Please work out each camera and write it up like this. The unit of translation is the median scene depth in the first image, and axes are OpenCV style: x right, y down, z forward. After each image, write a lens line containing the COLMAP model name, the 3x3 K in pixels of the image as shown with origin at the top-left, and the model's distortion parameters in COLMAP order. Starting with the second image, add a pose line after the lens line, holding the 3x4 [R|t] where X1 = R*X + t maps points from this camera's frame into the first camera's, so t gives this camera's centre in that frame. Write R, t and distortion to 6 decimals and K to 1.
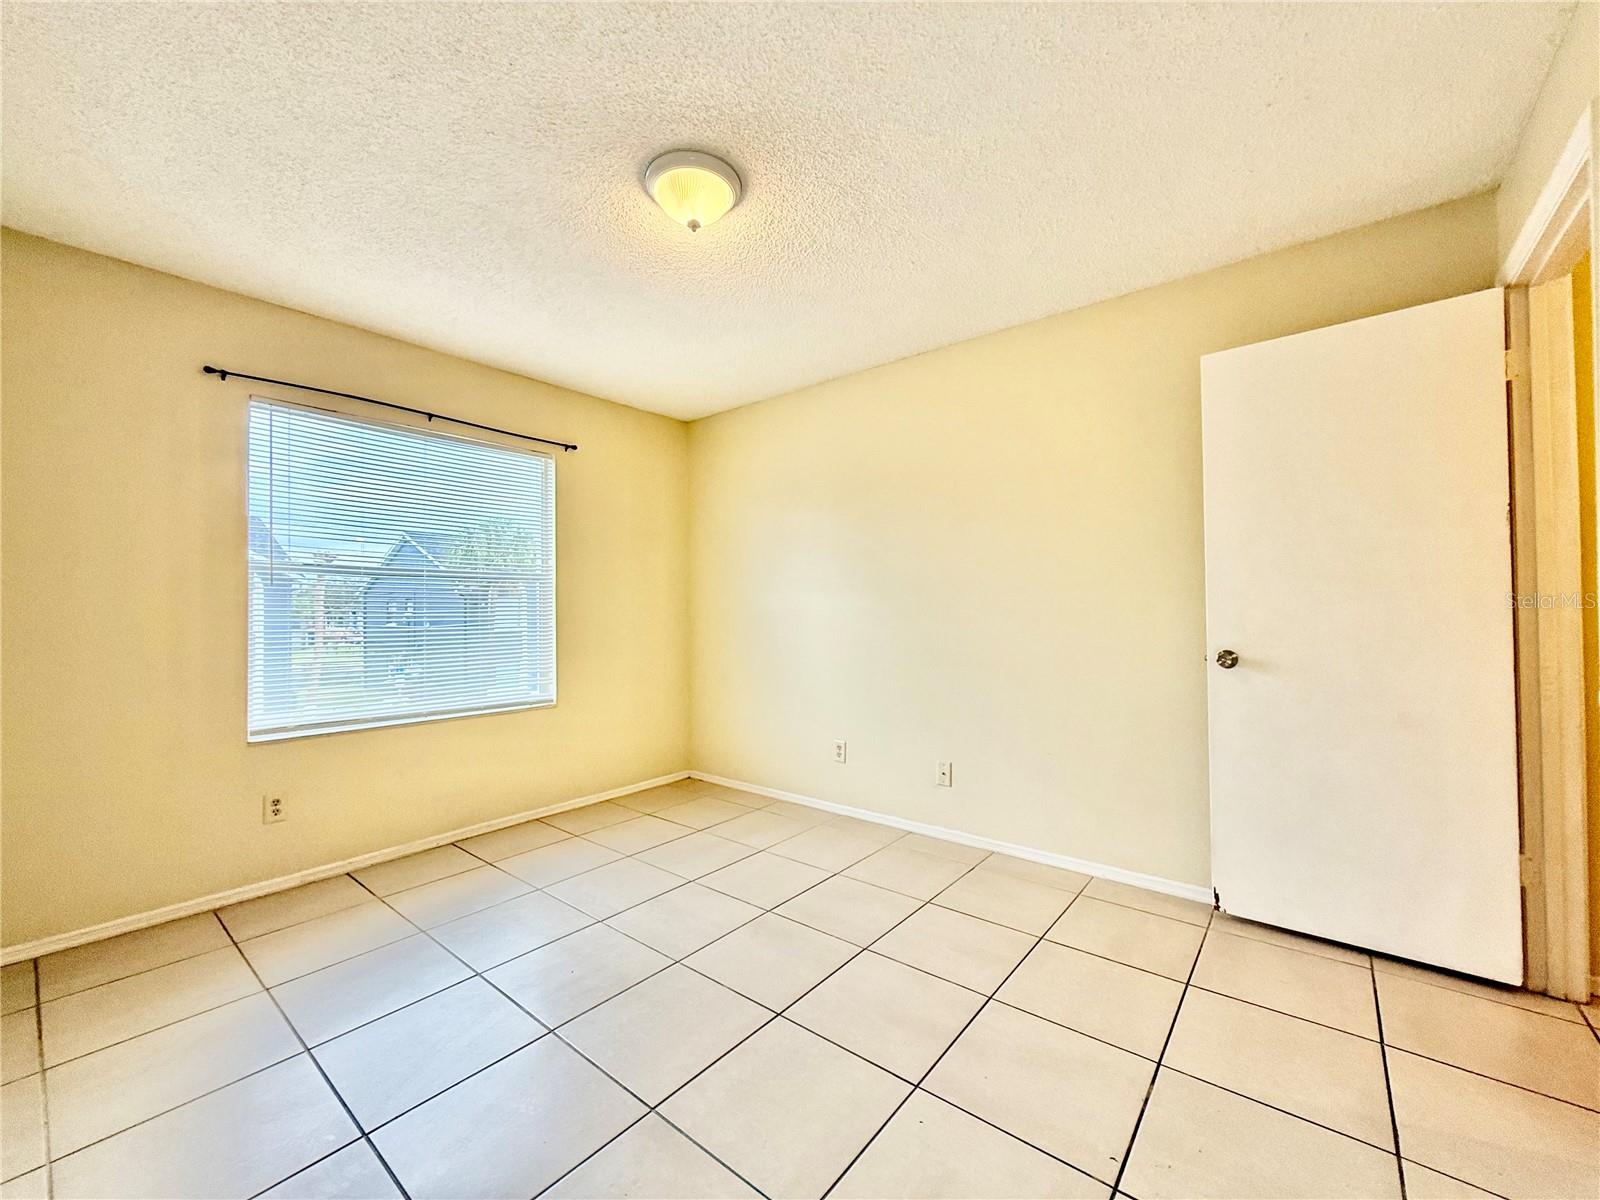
lens RADIAL K [[640.3, 0, 810.9], [0, 640.3, 602.4], [0, 0, 1]] dist [0.001869, 0.000183]
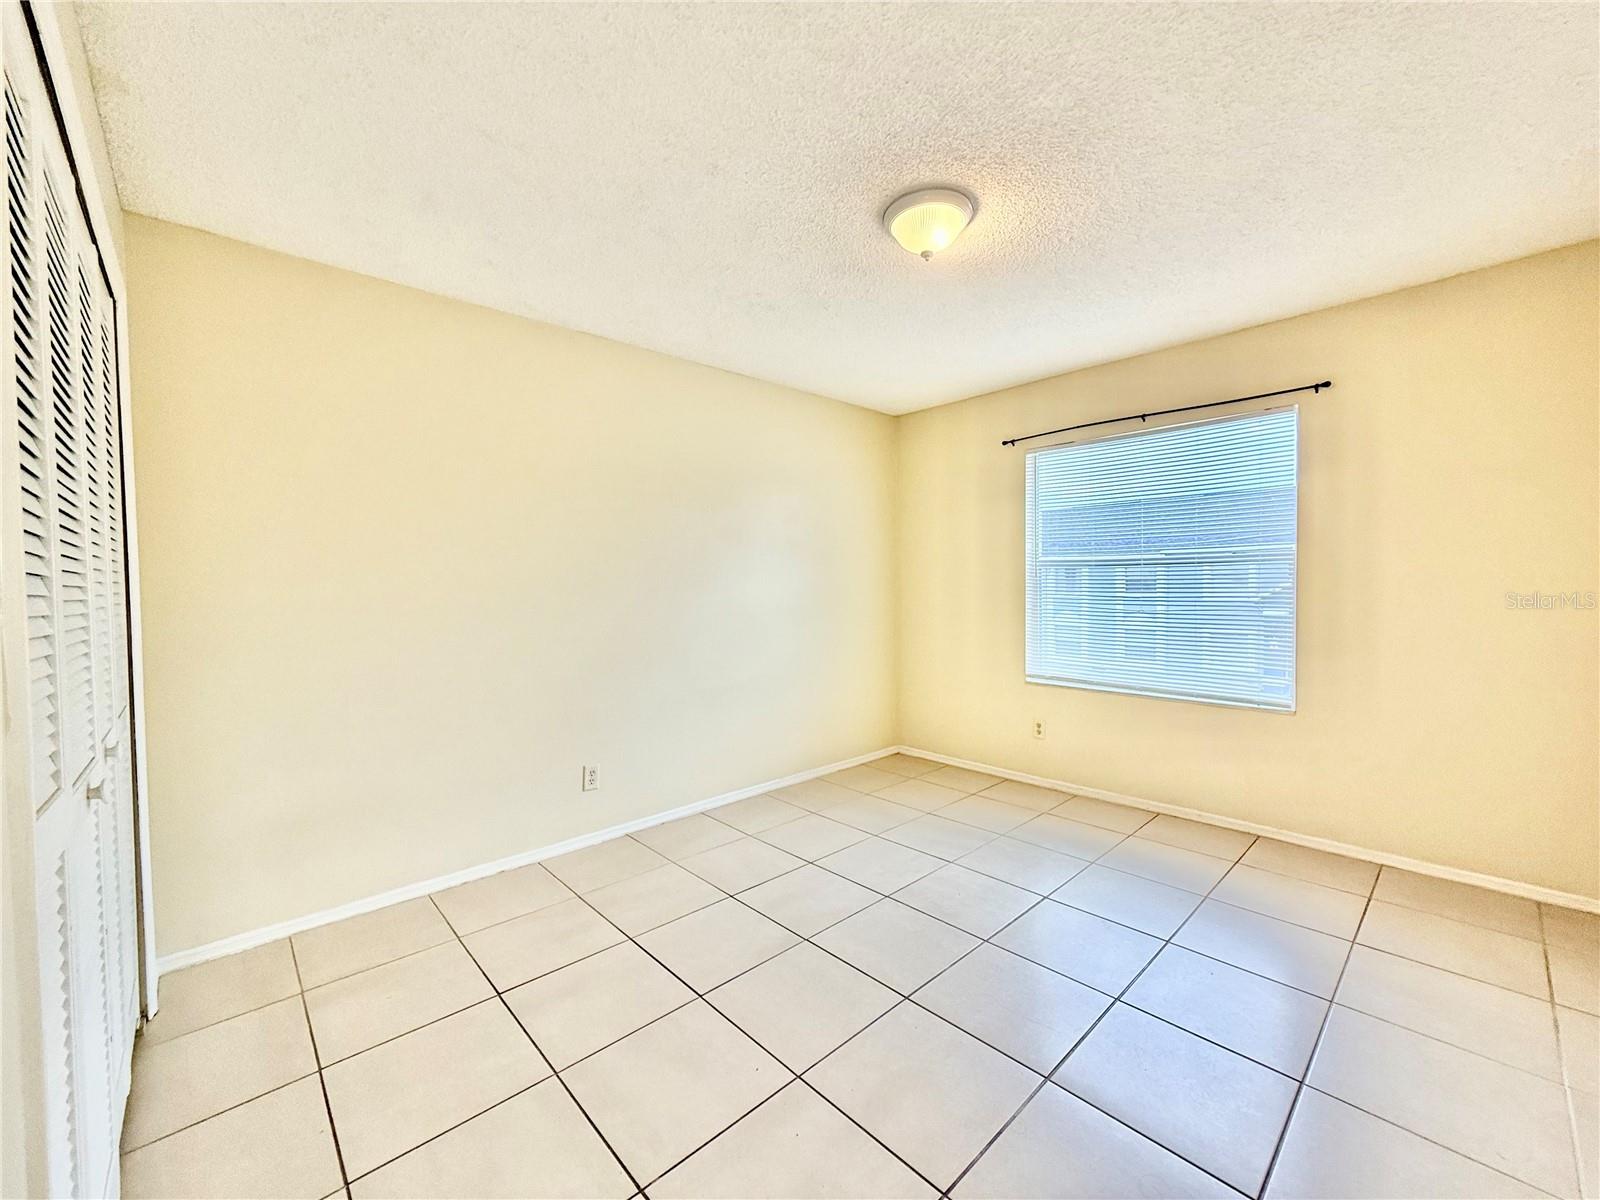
lens RADIAL K [[640.3, 0, 803.7], [0, 640.3, 601.7], [0, 0, 1]] dist [0.001869, 0.000183]
pose [[-0.139716, 0.039168, -0.989417, 0.560975], [0.023943, 0.999059, 0.036168, -0.030046], [0.989902, -0.018636, -0.140523, 0.563321]]
